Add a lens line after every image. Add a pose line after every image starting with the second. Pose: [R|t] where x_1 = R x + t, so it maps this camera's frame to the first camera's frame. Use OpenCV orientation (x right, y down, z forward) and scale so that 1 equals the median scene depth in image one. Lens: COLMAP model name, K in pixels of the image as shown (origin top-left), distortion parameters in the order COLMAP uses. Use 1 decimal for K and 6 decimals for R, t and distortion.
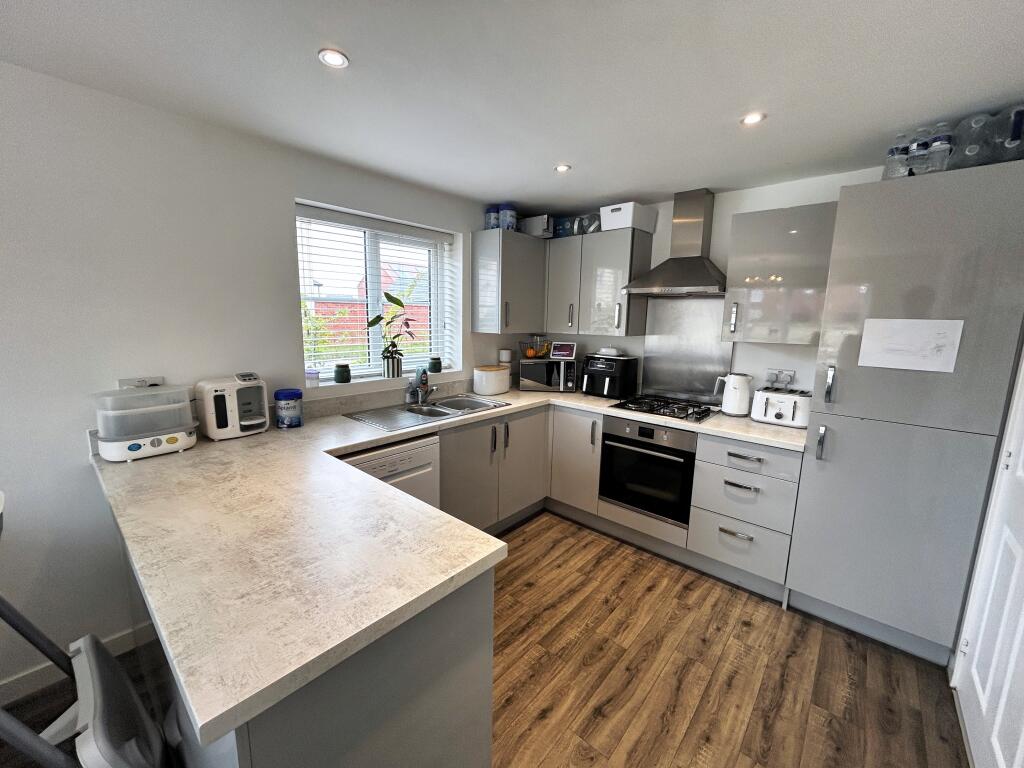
lens RADIAL K [[414.3, 0, 509.8], [0, 414.3, 381.9], [0, 0, 1]] dist [0.000237, 0.000332]
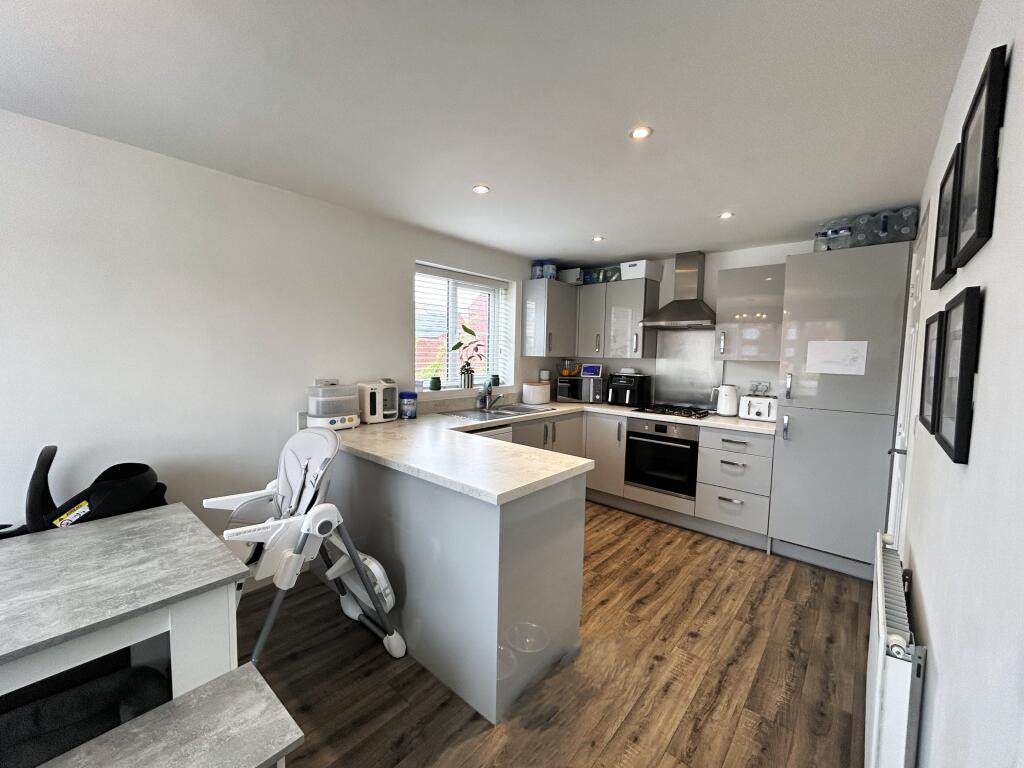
lens RADIAL K [[414.3, 0, 509.8], [0, 414.3, 381.9], [0, 0, 1]] dist [0.000237, 0.000332]
pose [[0.999999, 0.000680, 0.001030, -0.160992], [-0.000587, 0.996152, -0.087637, 0.091582], [-0.001085, 0.087637, 0.996152, -0.345976]]
